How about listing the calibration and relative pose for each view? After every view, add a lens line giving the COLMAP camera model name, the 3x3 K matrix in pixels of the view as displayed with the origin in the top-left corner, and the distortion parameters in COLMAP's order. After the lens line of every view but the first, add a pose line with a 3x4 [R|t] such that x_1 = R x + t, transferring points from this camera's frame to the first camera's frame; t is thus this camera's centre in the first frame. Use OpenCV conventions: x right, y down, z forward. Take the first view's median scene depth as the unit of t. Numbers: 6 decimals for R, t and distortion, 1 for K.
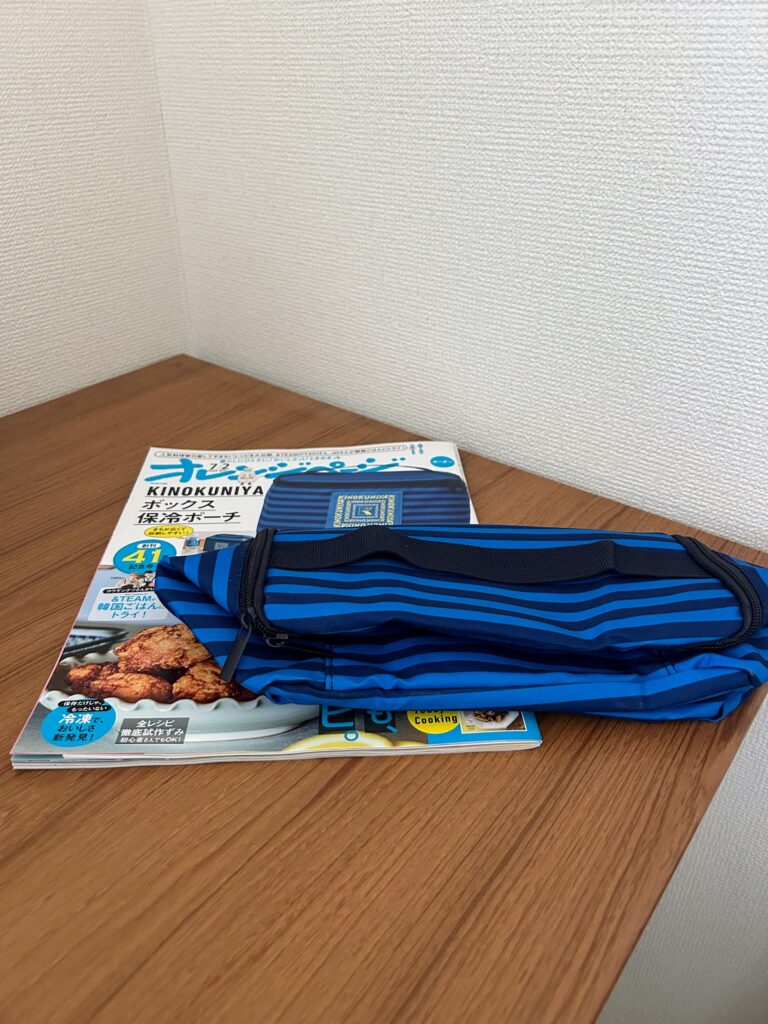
lens RADIAL K [[797.5, 0, 384.0], [0, 797.5, 512.0], [0, 0, 1]] dist [0.008829, -0.000524]
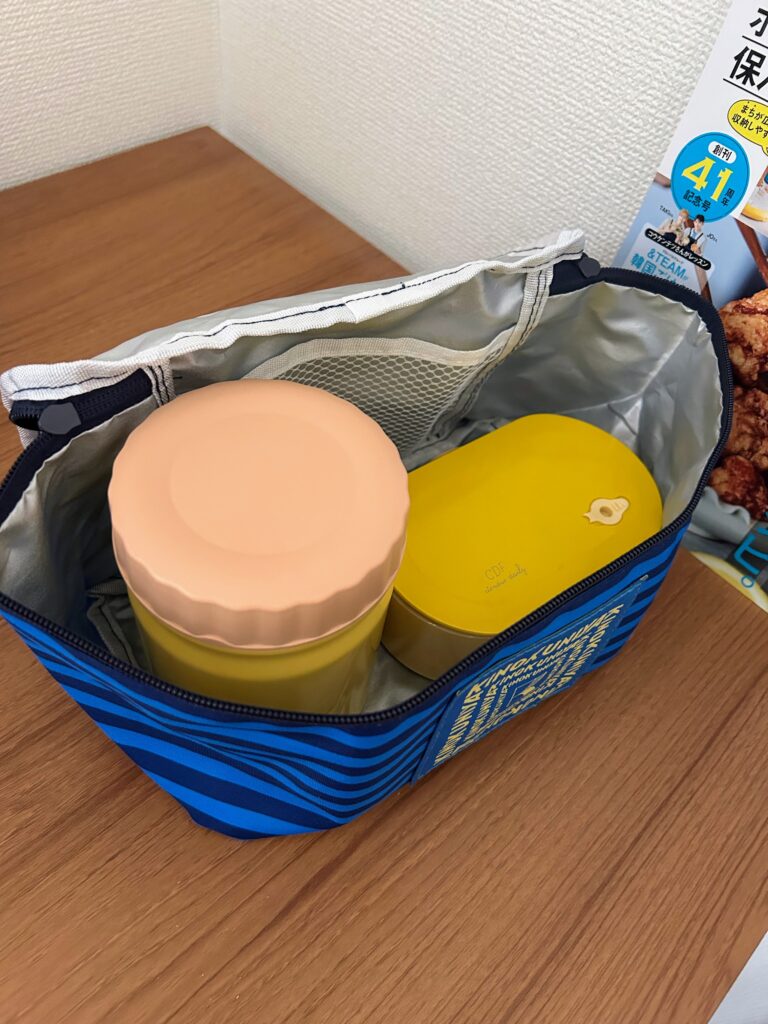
lens RADIAL K [[804.6, 0, 380.2], [0, 804.6, 521.1], [0, 0, 1]] dist [0.035131, -0.062195]
pose [[0.984273, 0.176439, 0.008681, -0.041034], [-0.168130, 0.920574, 0.352528, -0.225543], [0.054208, -0.348444, 0.935761, 0.220054]]
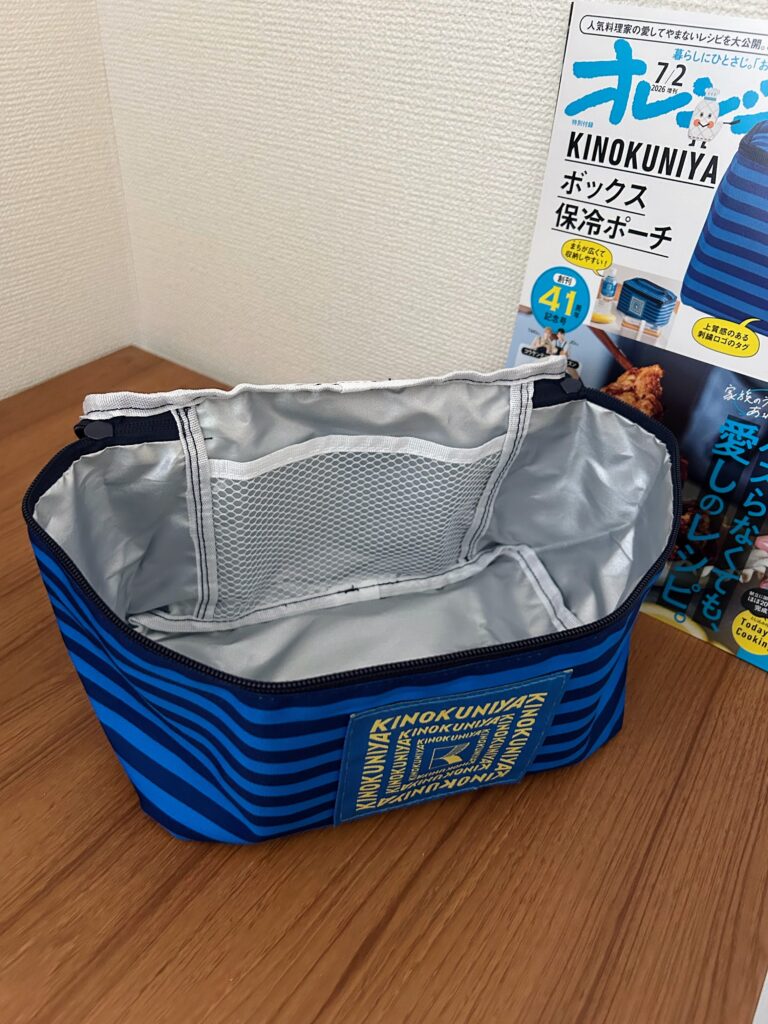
lens RADIAL K [[799.9, 0, 382.9], [0, 799.9, 515.1], [0, 0, 1]] dist [0.002524, -0.007984]
pose [[0.996540, 0.002508, 0.083074, -0.071286], [-0.010749, 0.995039, 0.098906, -0.153147], [-0.082414, -0.099456, 0.991623, 0.119238]]
